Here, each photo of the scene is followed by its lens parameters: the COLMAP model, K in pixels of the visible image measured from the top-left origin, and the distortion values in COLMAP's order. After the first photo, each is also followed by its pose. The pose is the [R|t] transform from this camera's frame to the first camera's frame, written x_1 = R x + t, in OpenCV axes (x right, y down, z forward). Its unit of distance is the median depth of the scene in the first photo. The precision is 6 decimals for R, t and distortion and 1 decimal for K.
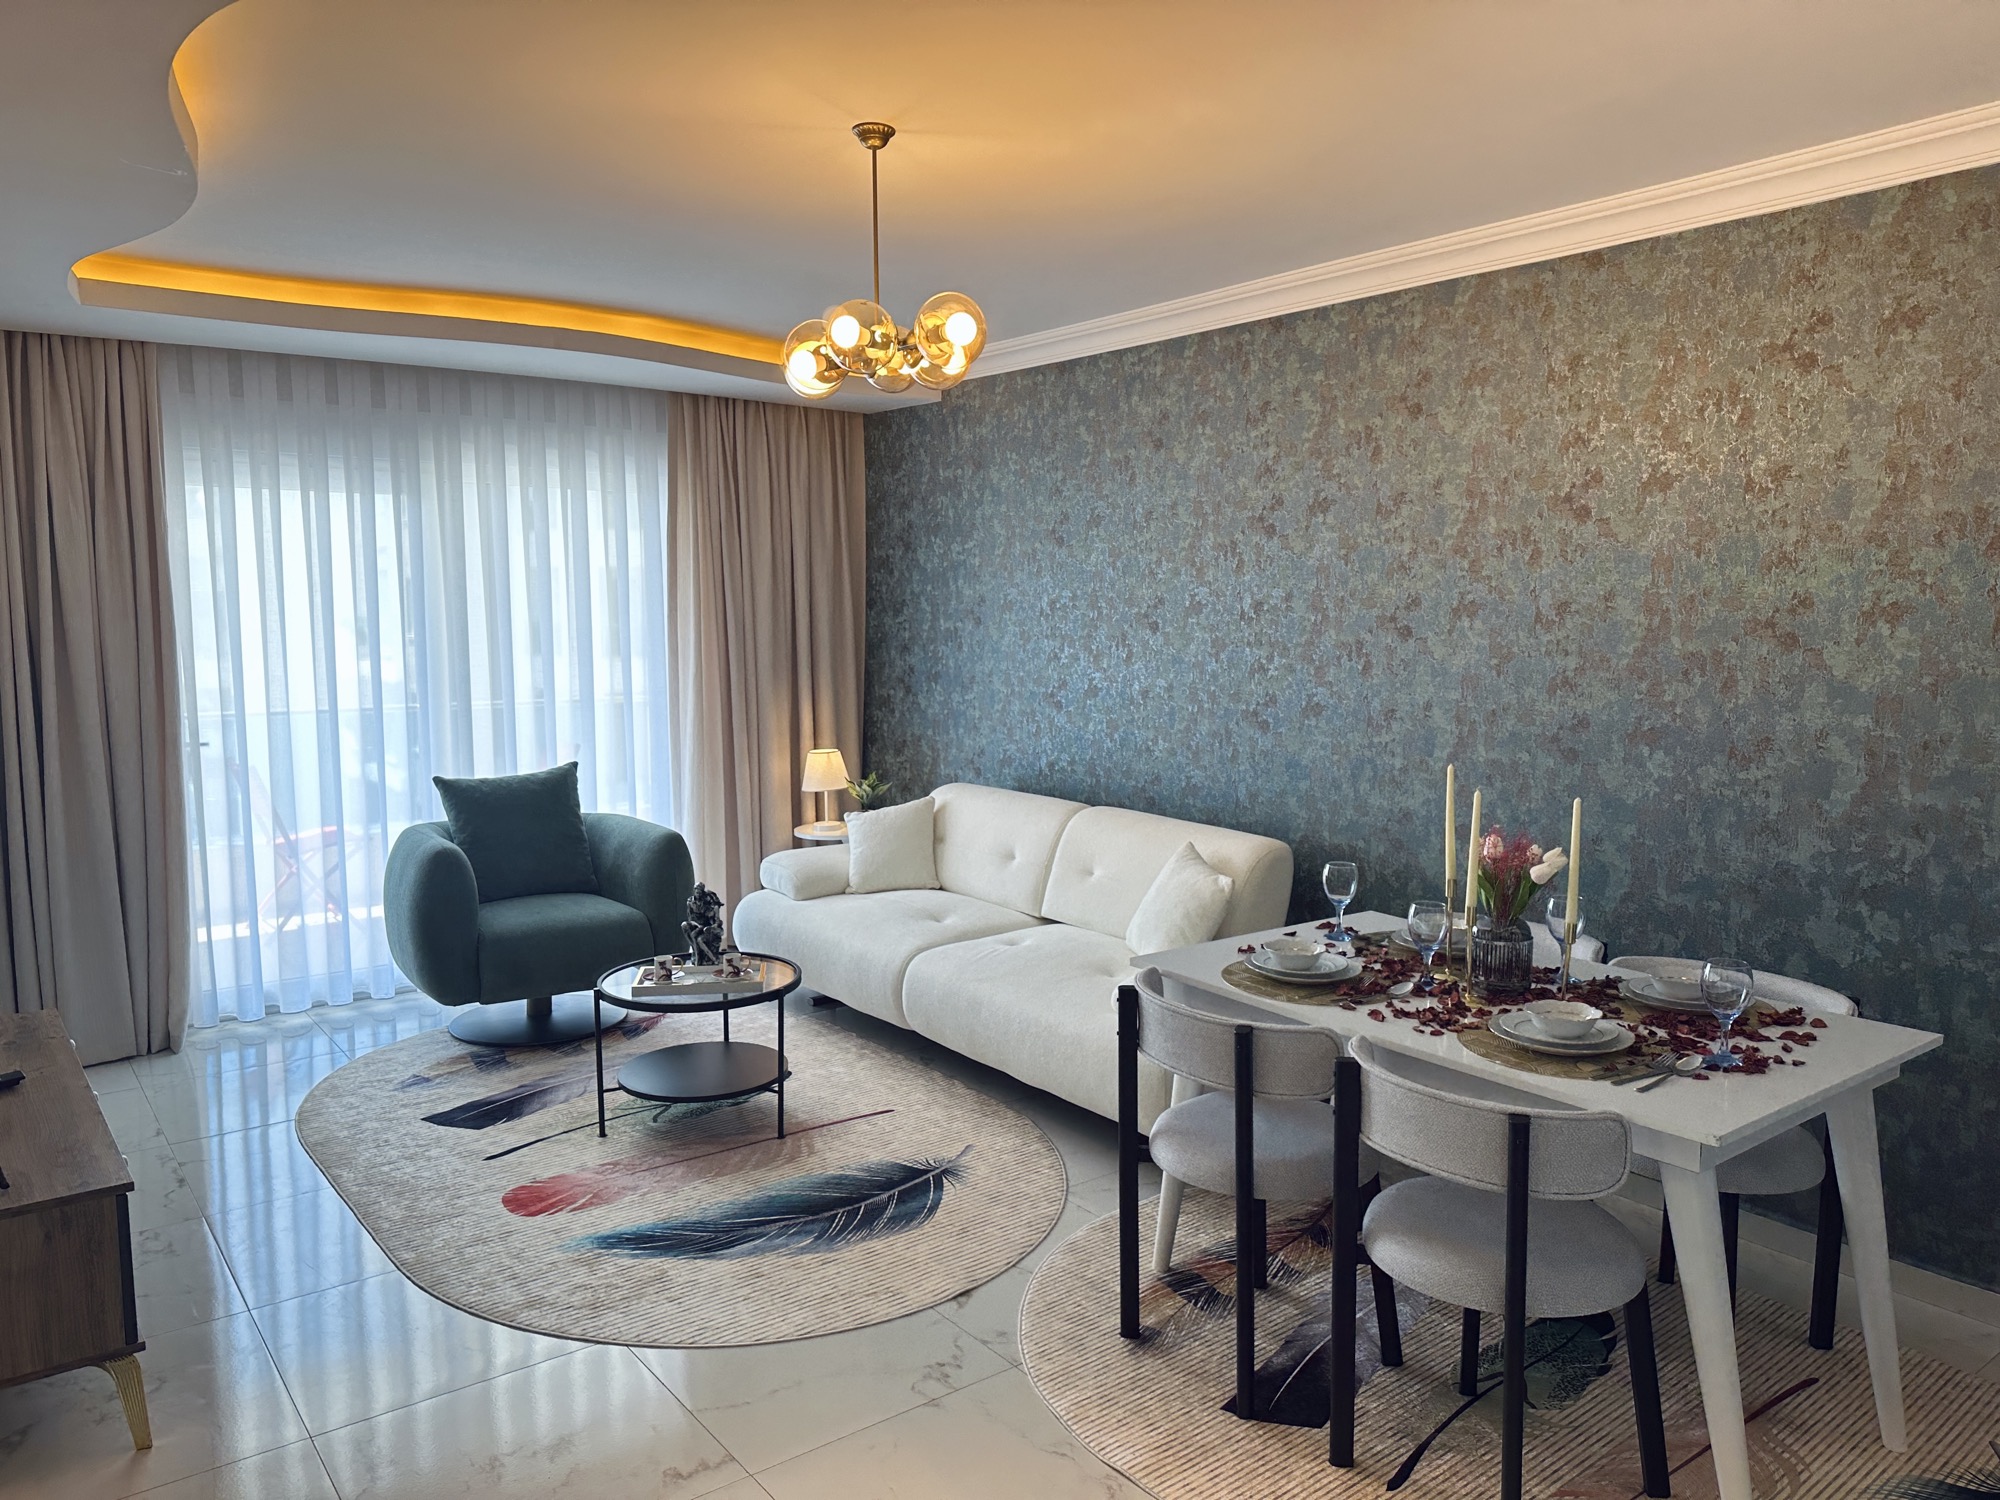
lens RADIAL K [[1391.5, 0, 999.7], [0, 1391.5, 756.7], [0, 0, 1]] dist [0.129952, -0.214804]
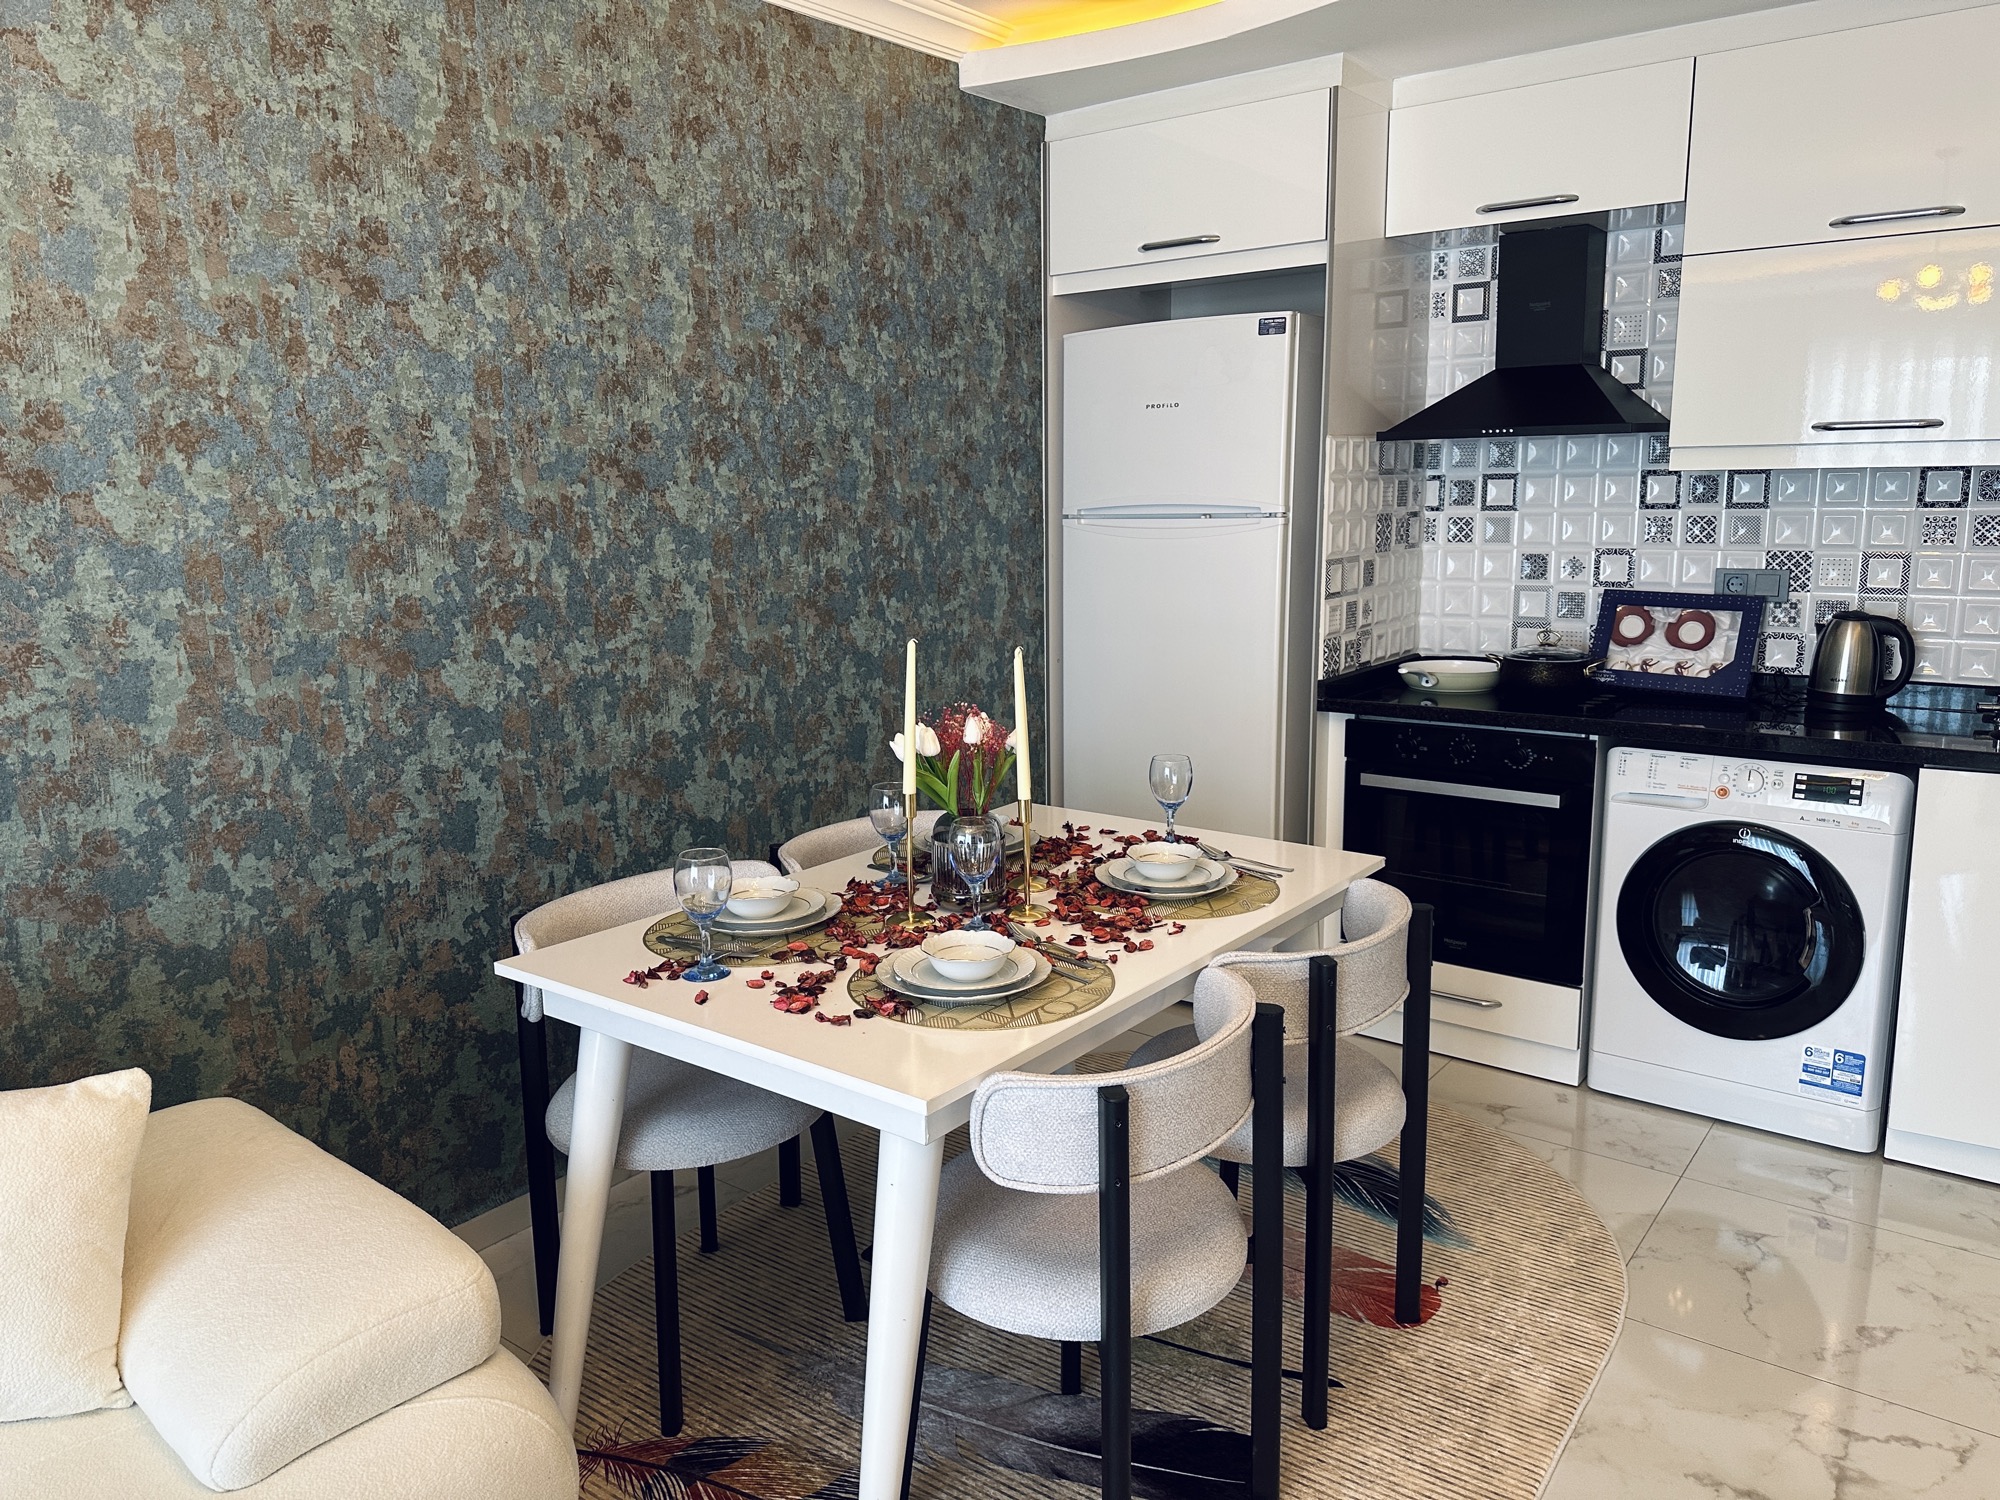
lens RADIAL K [[1403.7, 0, 995.0], [0, 1403.7, 750.9], [0, 0, 1]] dist [0.093495, -0.153482]
pose [[-0.255461, -0.175800, 0.950702, -0.311431], [0.122614, 0.969498, 0.212223, -0.068871], [-0.959013, 0.170784, -0.226113, 0.893134]]
